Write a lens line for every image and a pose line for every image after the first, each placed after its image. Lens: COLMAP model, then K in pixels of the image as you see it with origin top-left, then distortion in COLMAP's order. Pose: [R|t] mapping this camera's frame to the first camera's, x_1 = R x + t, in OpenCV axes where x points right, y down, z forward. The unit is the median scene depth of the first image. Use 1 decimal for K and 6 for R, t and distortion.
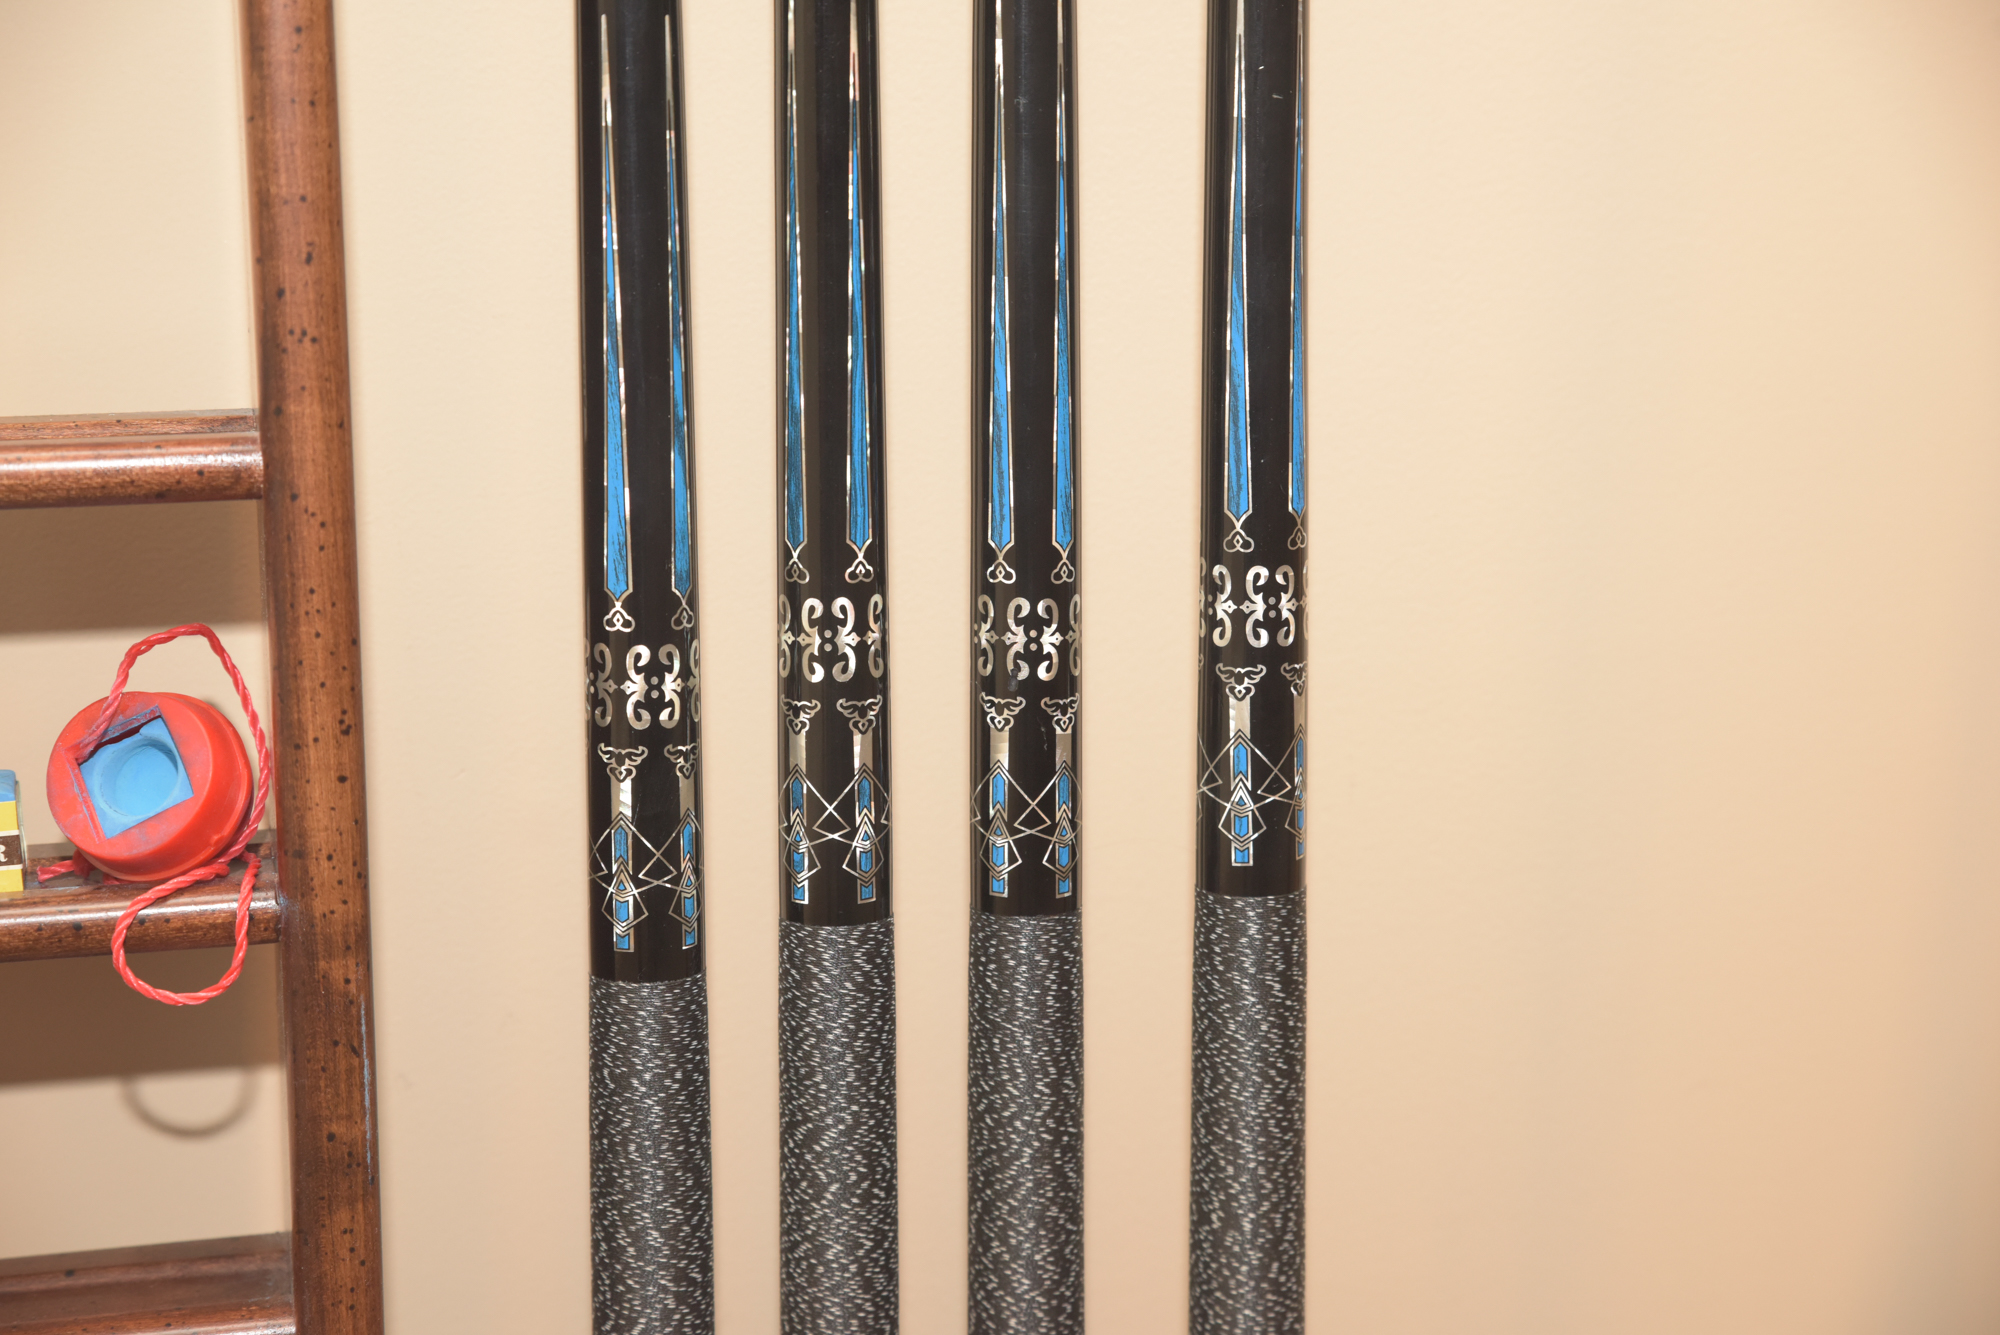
lens RADIAL K [[3679.5, 0, 1000.0], [0, 3679.5, 667.5], [0, 0, 1]] dist [0.210168, -0.229879]
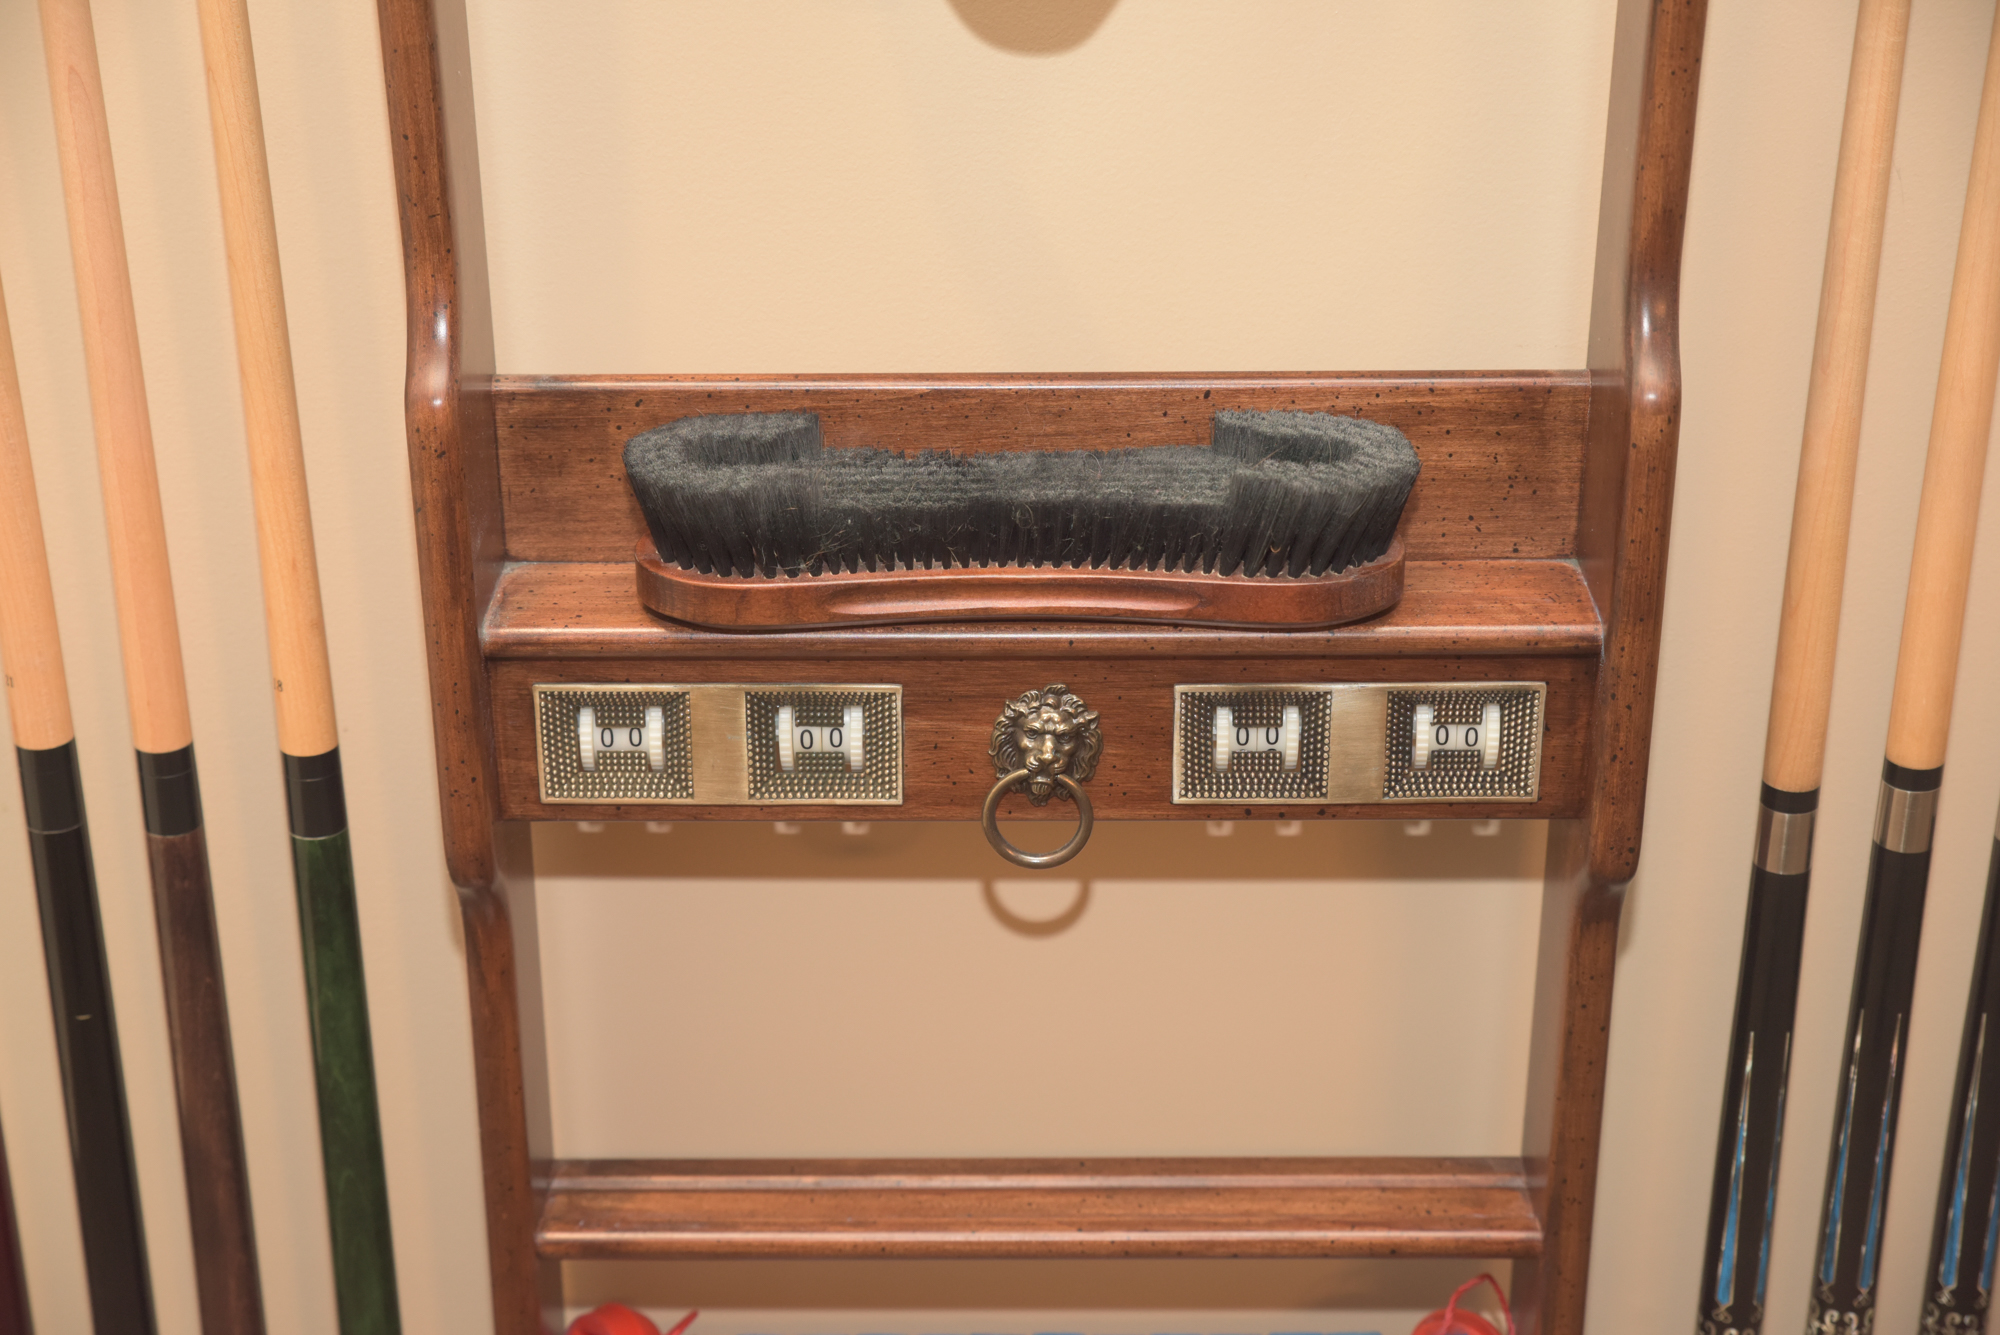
lens RADIAL K [[3290.0, 0, 1000.0], [0, 3290.0, 667.5], [0, 0, 1]] dist [0.080209, 0.327322]
pose [[0.975081, 0.097566, -0.199244, -0.157171], [-0.045592, 0.967061, 0.250430, -0.720661], [0.217115, -0.235105, 0.947411, -0.550965]]
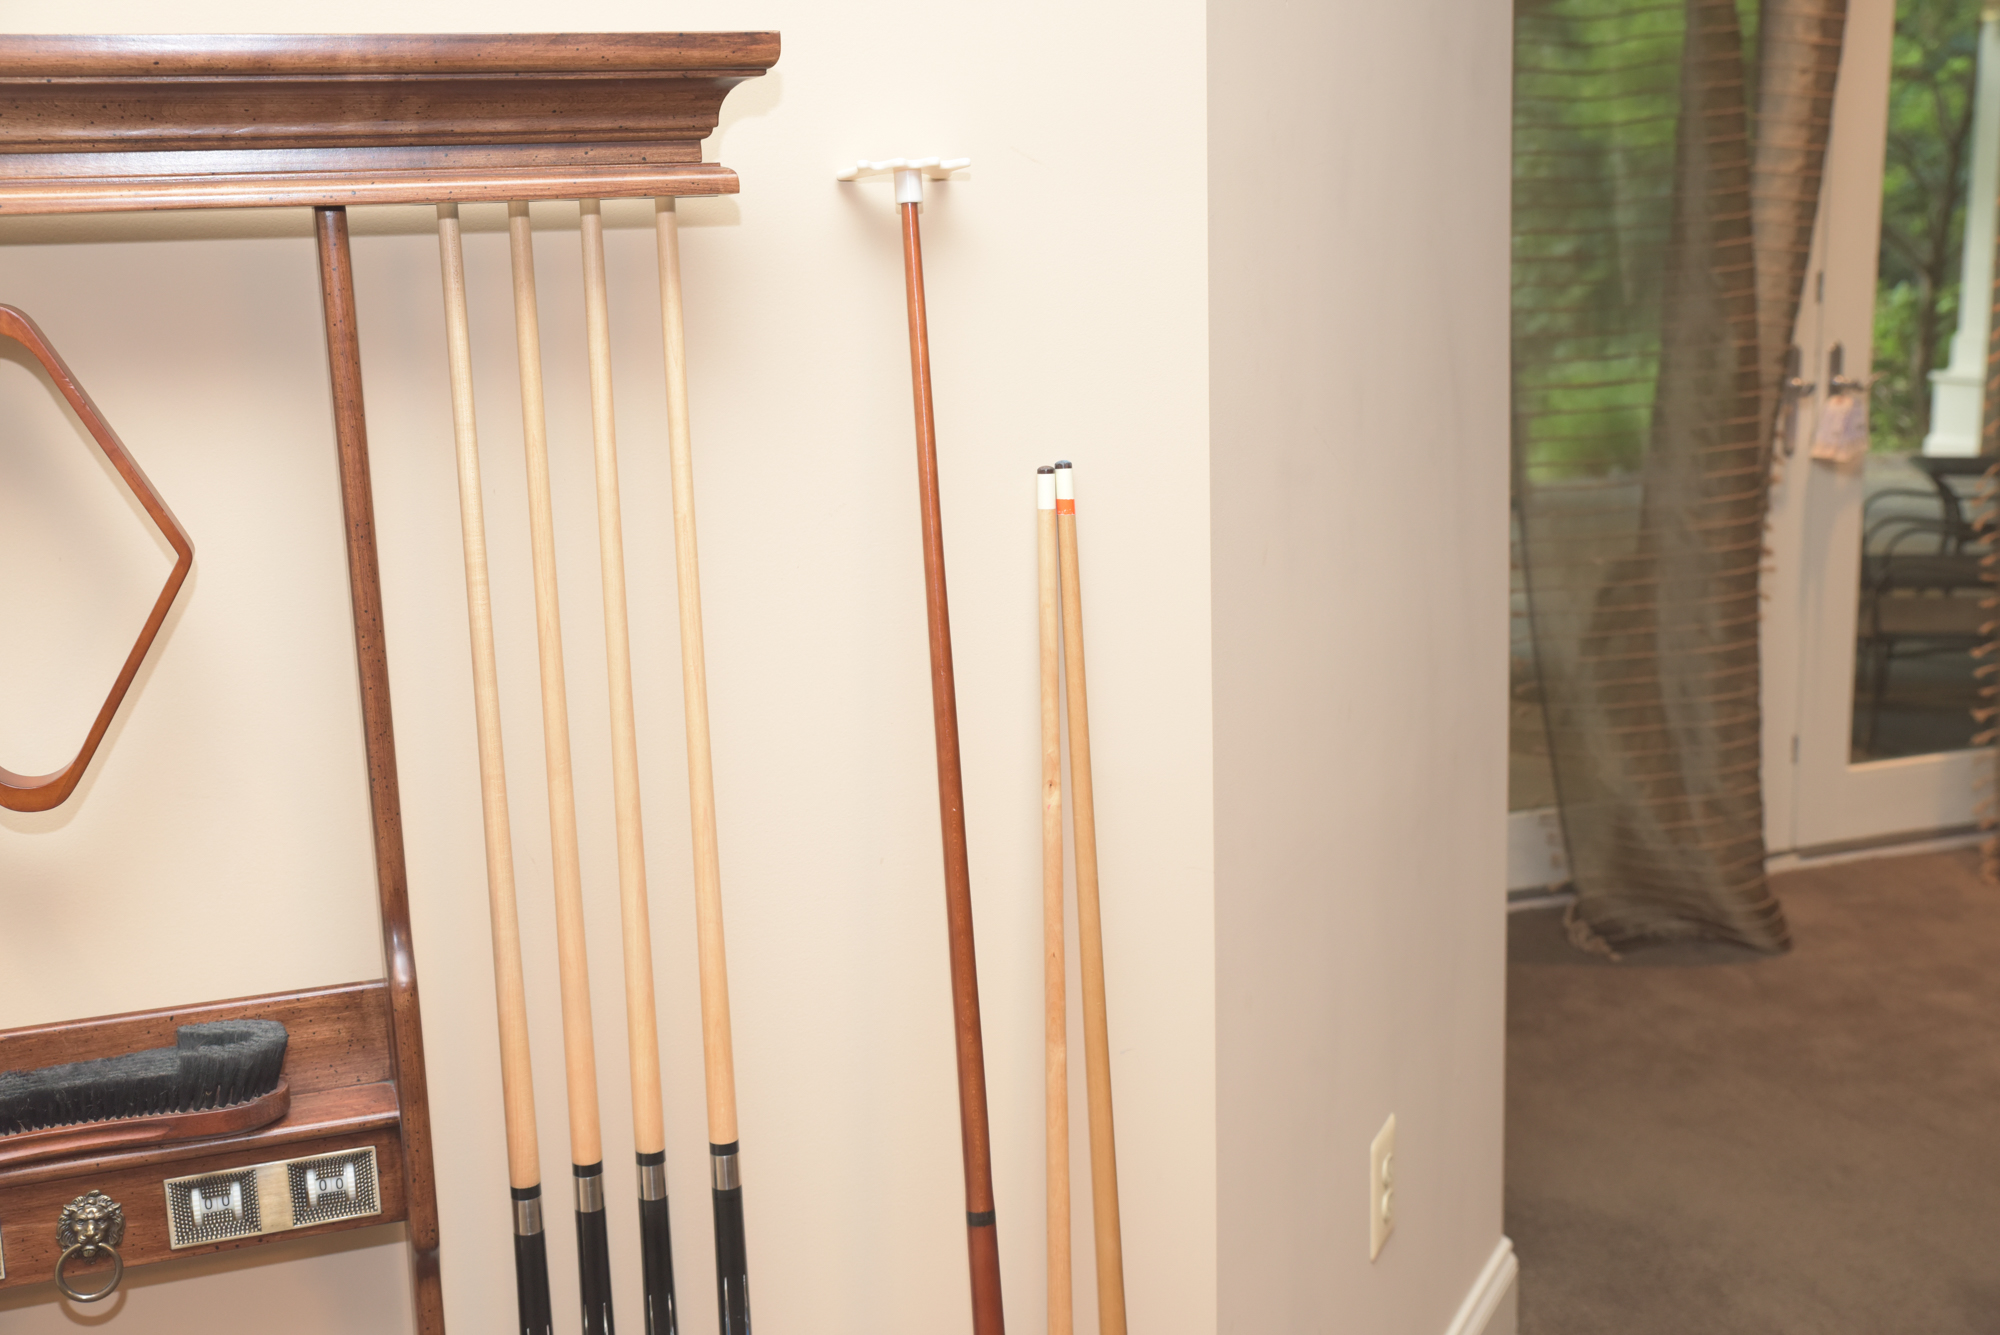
lens RADIAL K [[2319.6, 0, 1000.0], [0, 2319.6, 667.5], [0, 0, 1]] dist [-0.005426, 0.141015]
pose [[0.994101, -0.048032, 0.097243, 0.136615], [0.049156, 0.998749, -0.009197, -0.711933], [-0.096680, 0.013923, 0.995218, -1.088891]]
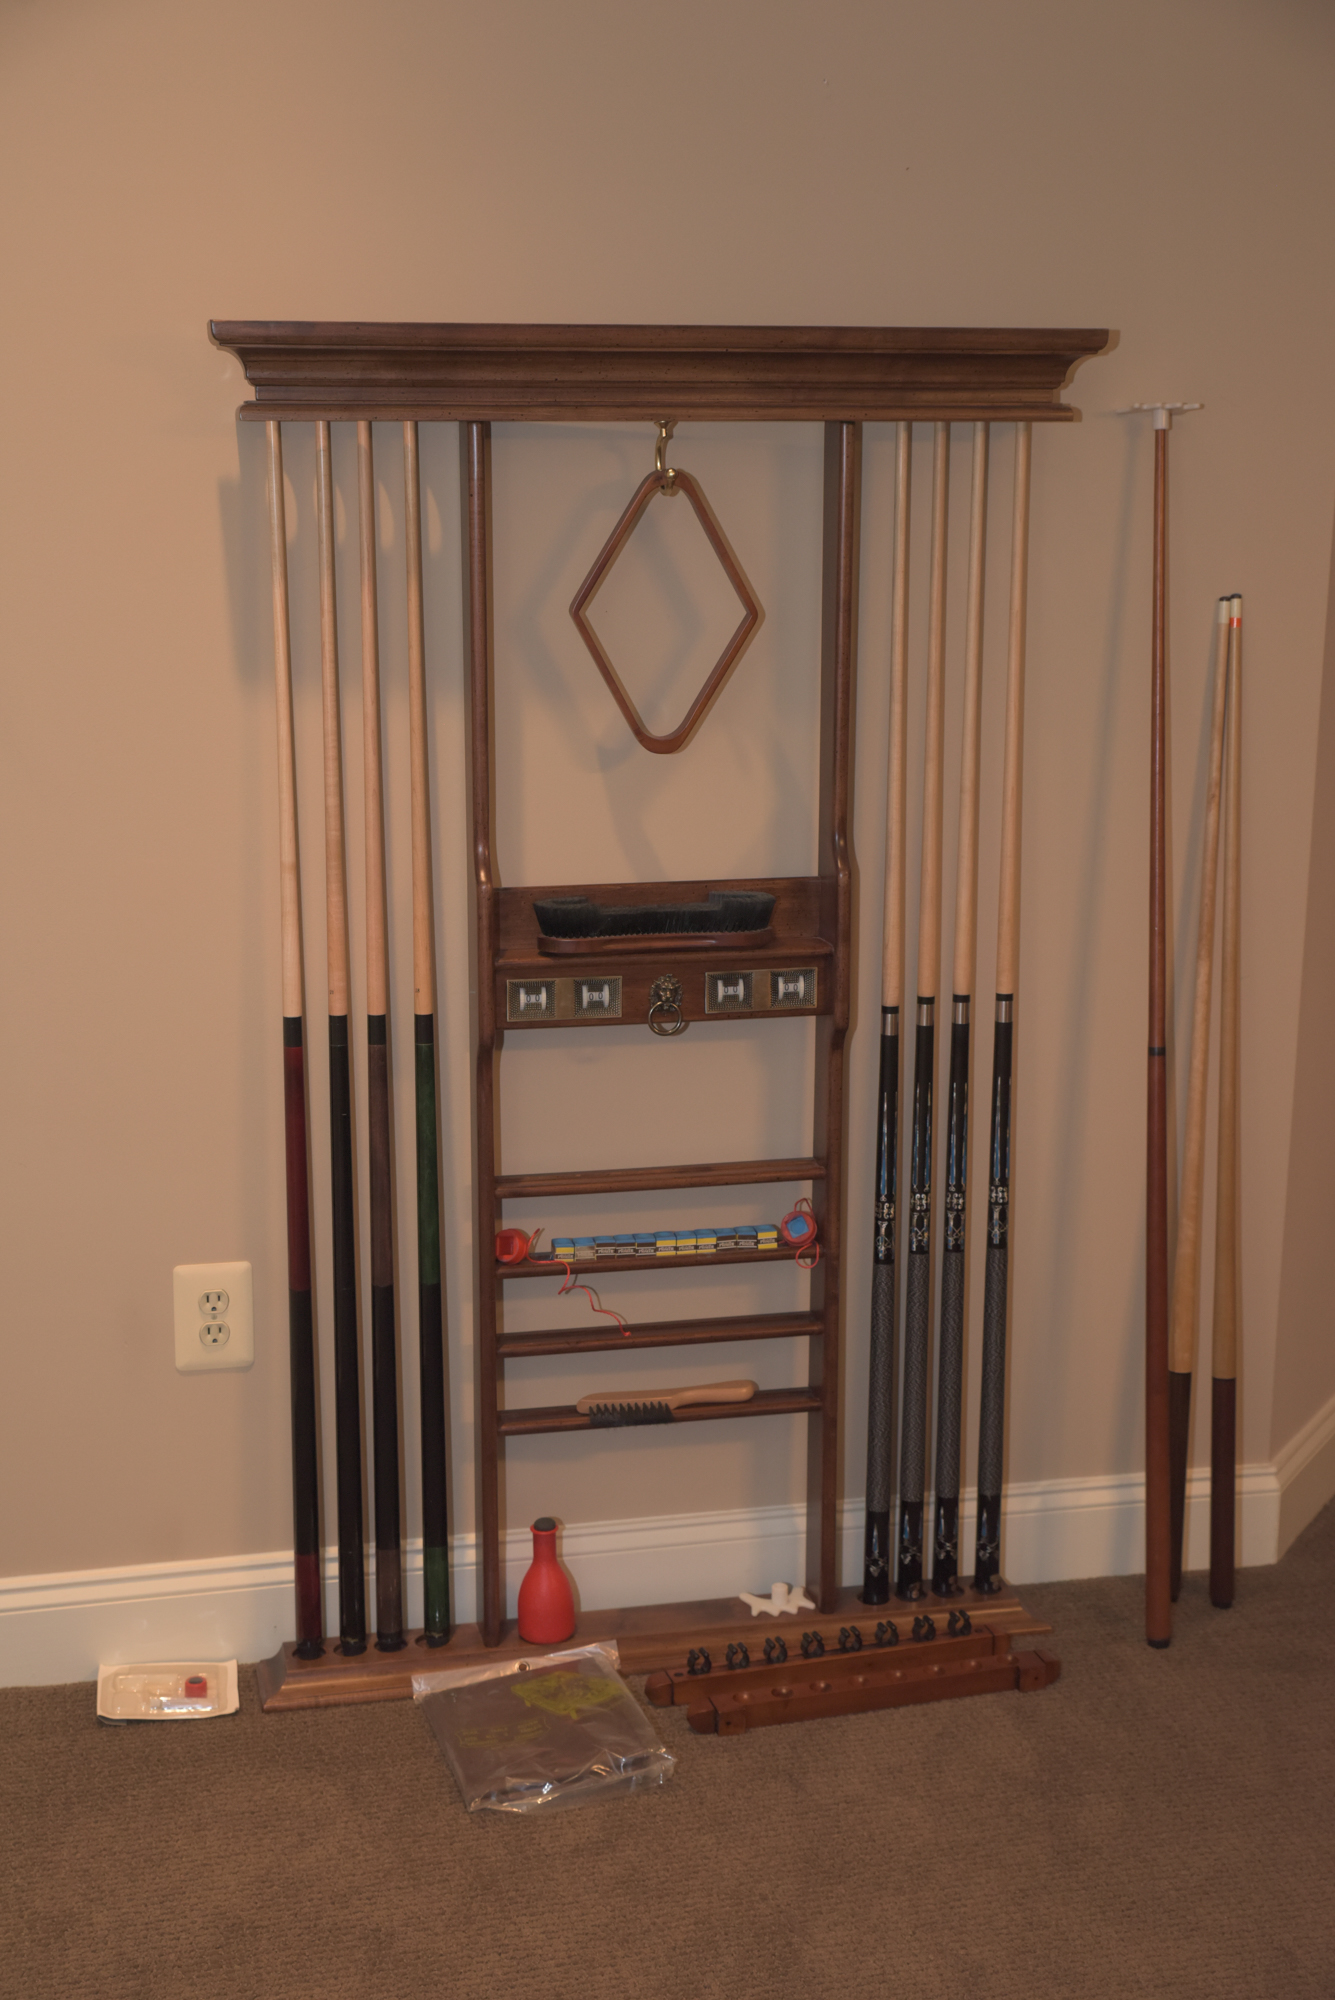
lens RADIAL K [[2600.5, 0, 667.5], [0, 2600.5, 1000.0], [0, 0, 1]] dist [0.038986, 0.013356]
pose [[0.999946, 0.009024, -0.005111, -0.409294], [-0.008985, 0.999930, 0.007713, -0.335958], [0.005180, -0.007667, 0.999957, -2.862953]]
